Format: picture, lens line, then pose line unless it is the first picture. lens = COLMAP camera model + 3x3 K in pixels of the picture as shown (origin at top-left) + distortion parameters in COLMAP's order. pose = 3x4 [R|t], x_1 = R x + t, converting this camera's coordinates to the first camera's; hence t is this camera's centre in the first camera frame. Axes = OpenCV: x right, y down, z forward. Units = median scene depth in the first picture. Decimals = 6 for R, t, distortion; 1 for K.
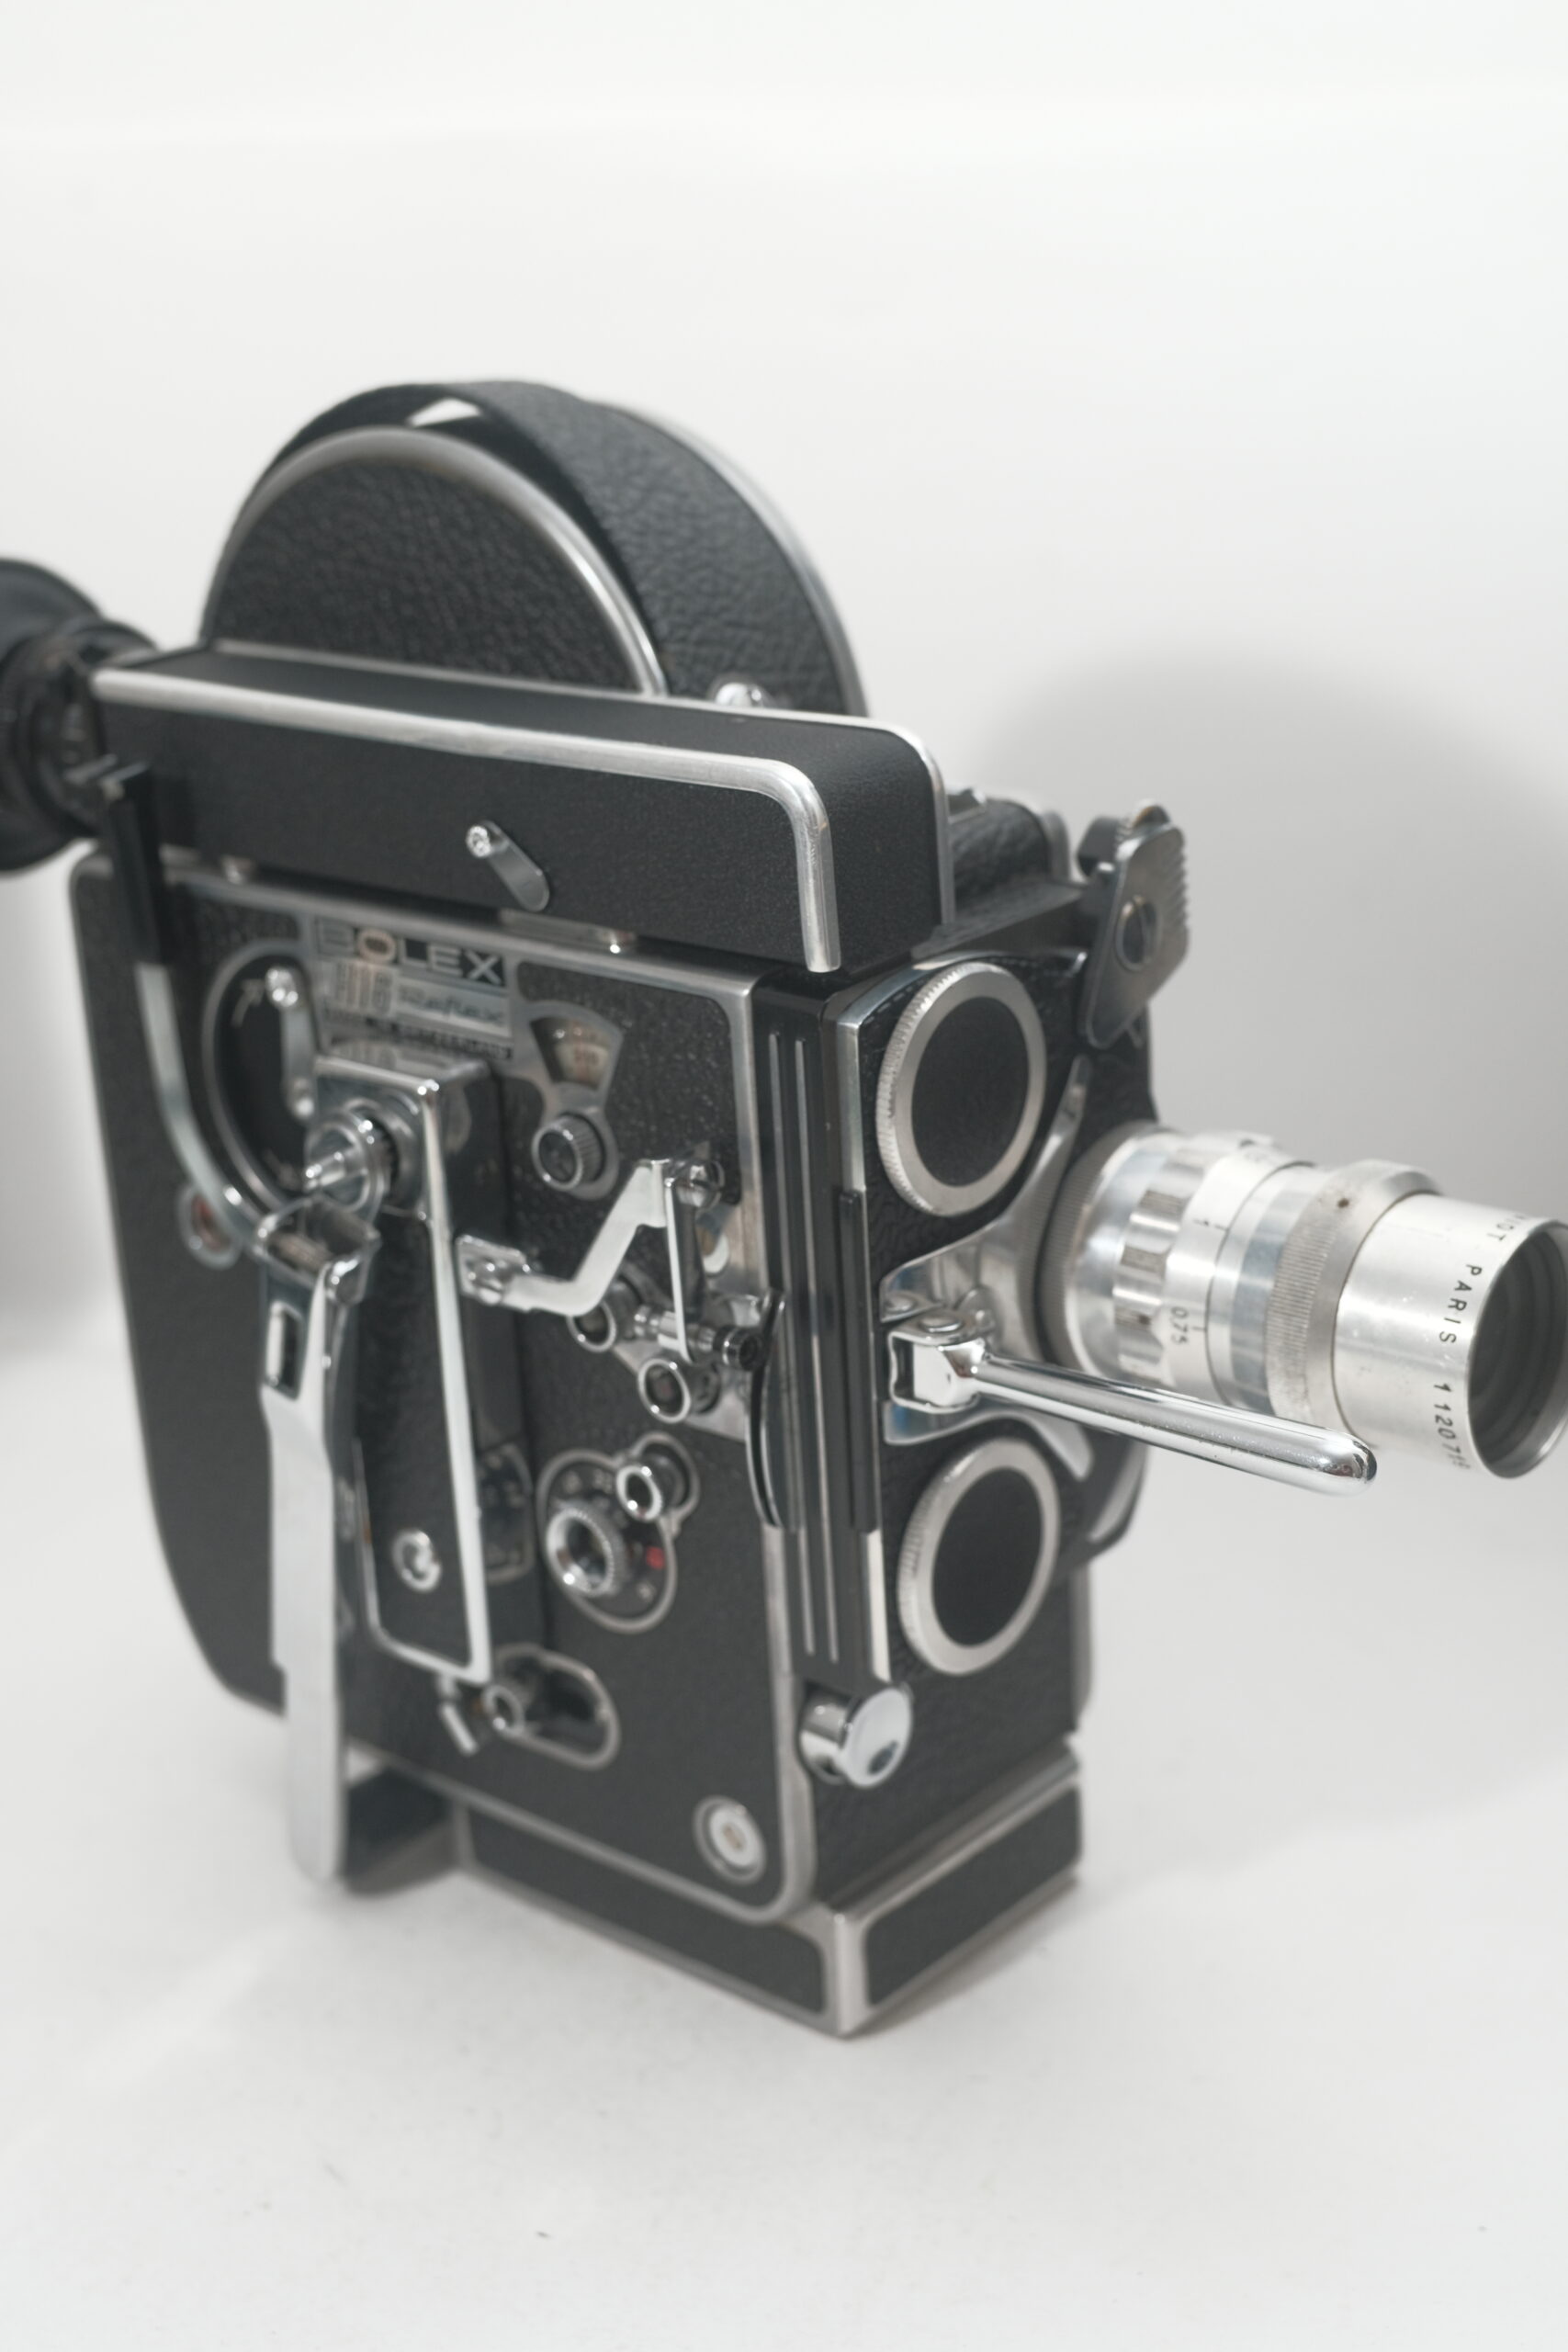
lens RADIAL K [[3447.8, 0, 784.0], [0, 3447.8, 1176.0], [0, 0, 1]] dist [0.053807, -0.033042]
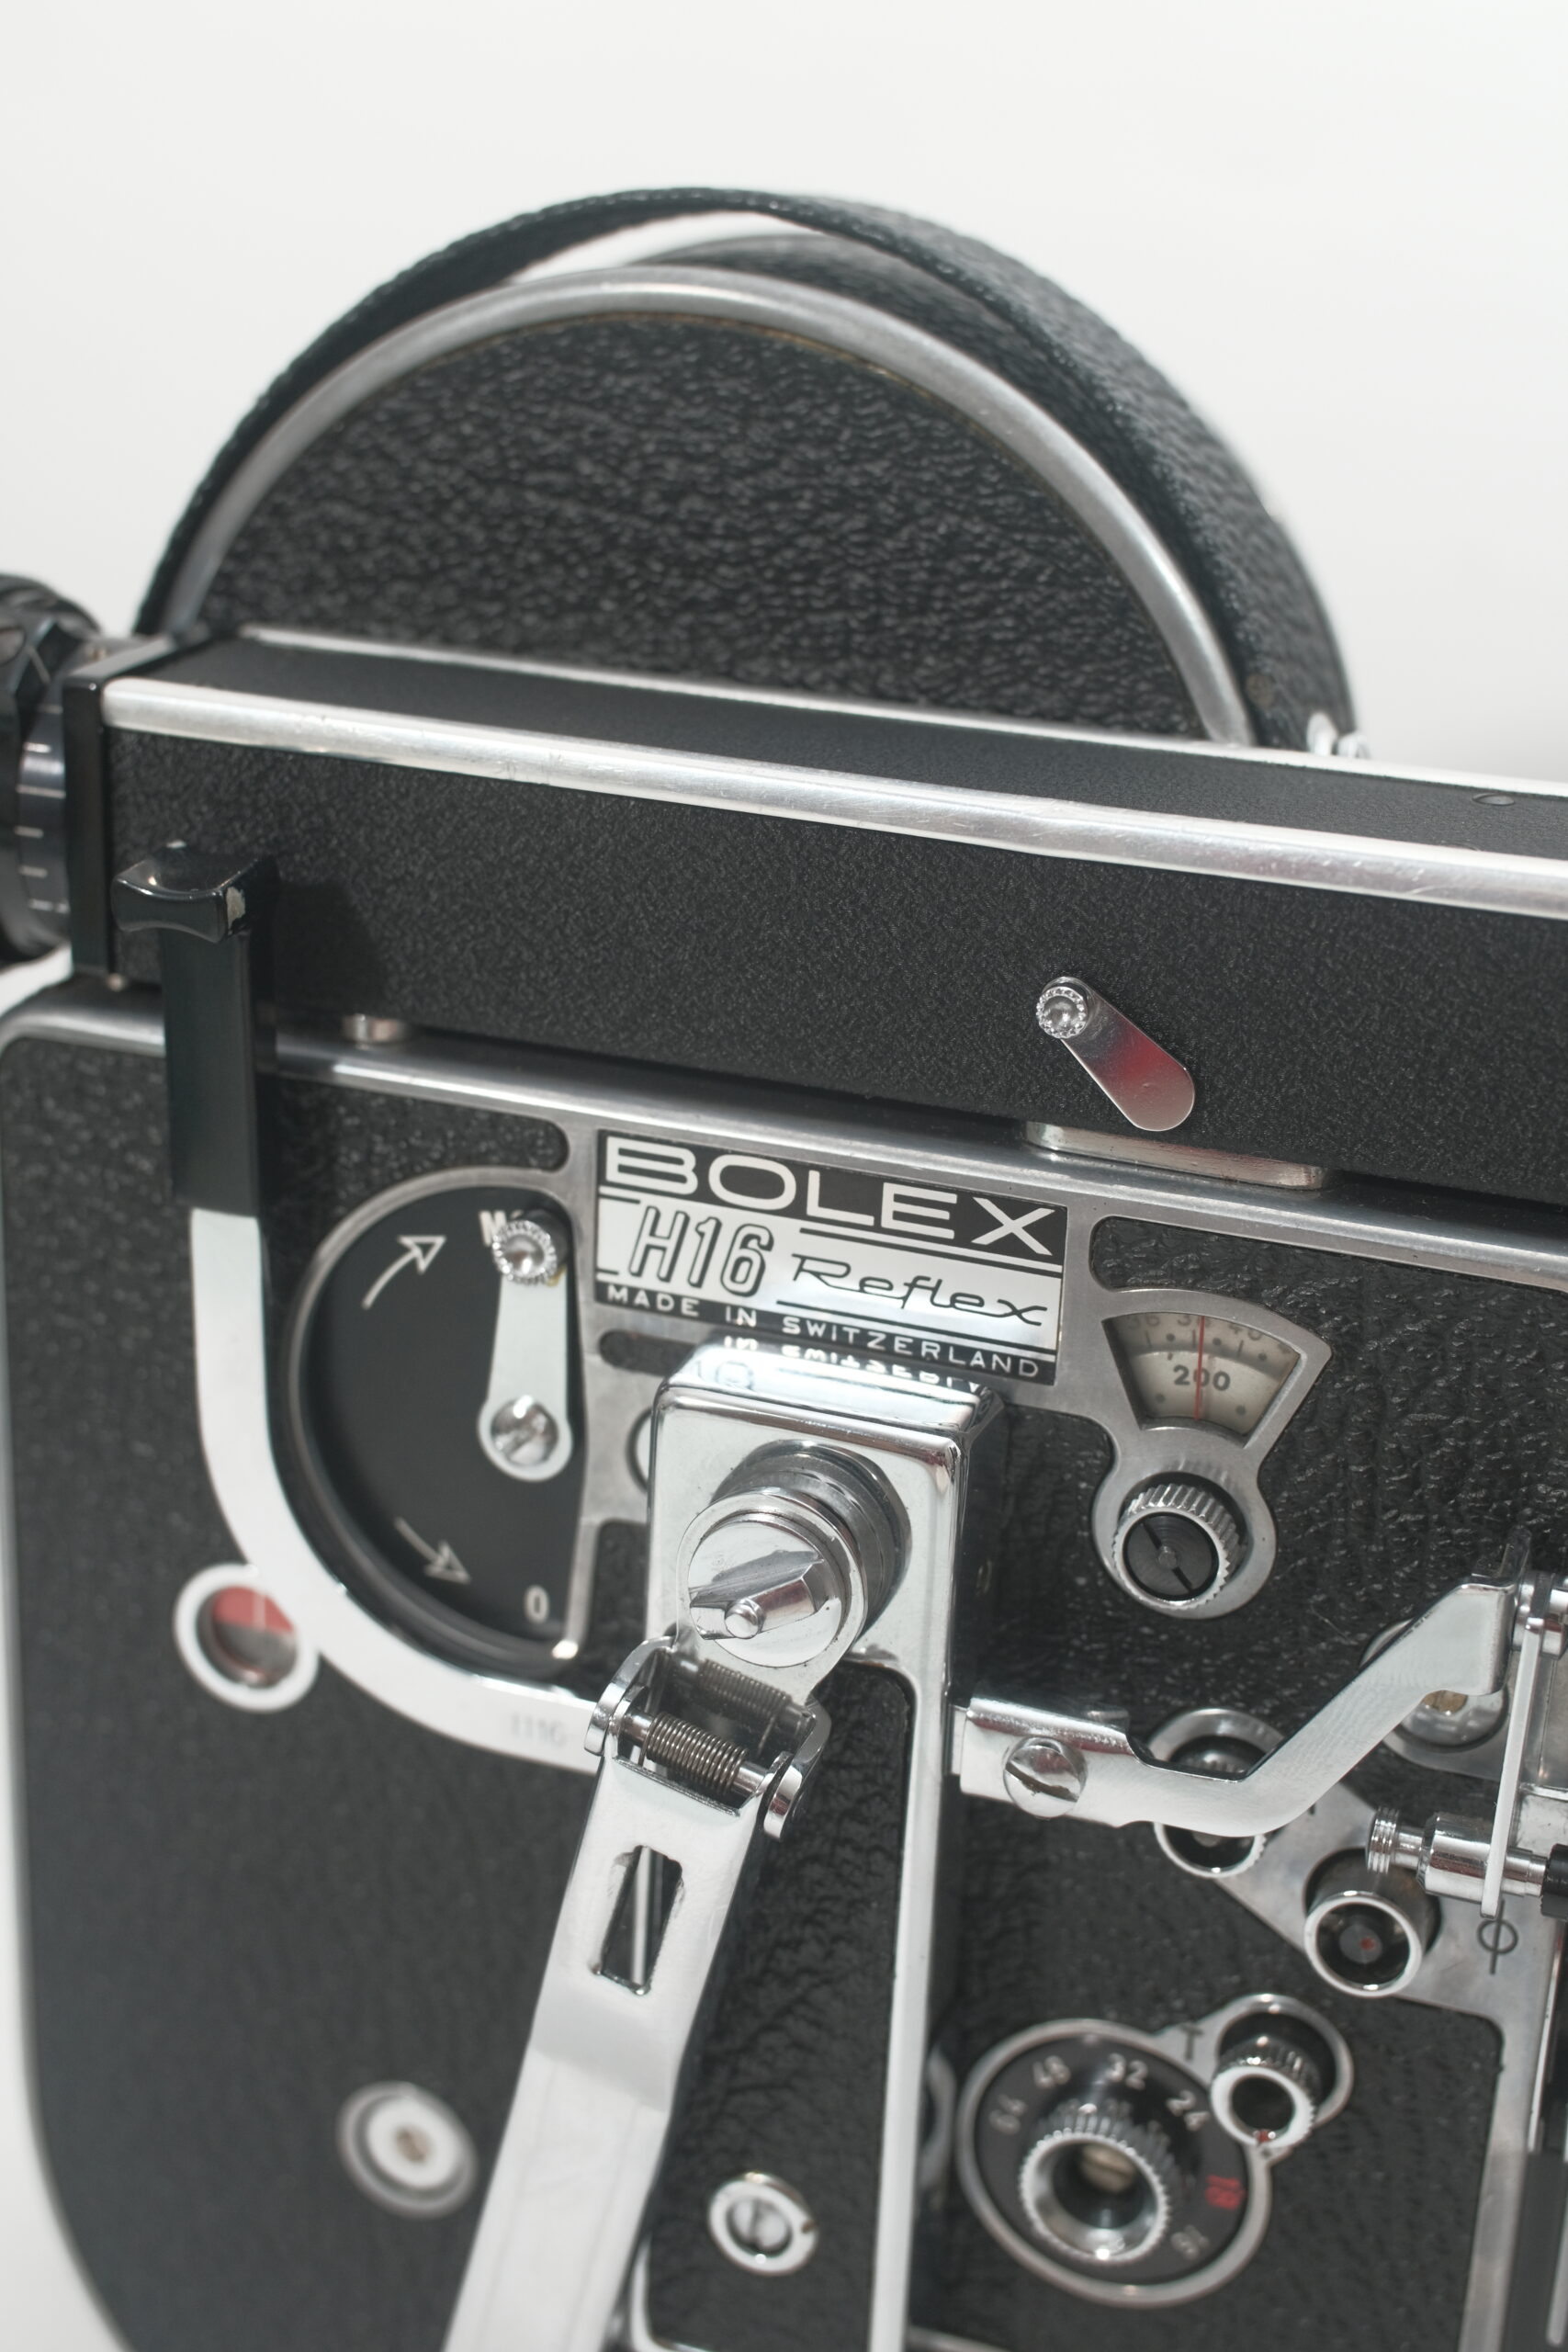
lens RADIAL K [[3447.8, 0, 784.0], [0, 3447.8, 1176.0], [0, 0, 1]] dist [0.053807, -0.033042]
pose [[0.923764, -0.037968, 0.381075, -0.335446], [0.030878, 0.999218, 0.024704, -0.083348], [-0.381715, -0.011054, 0.924214, 0.486563]]
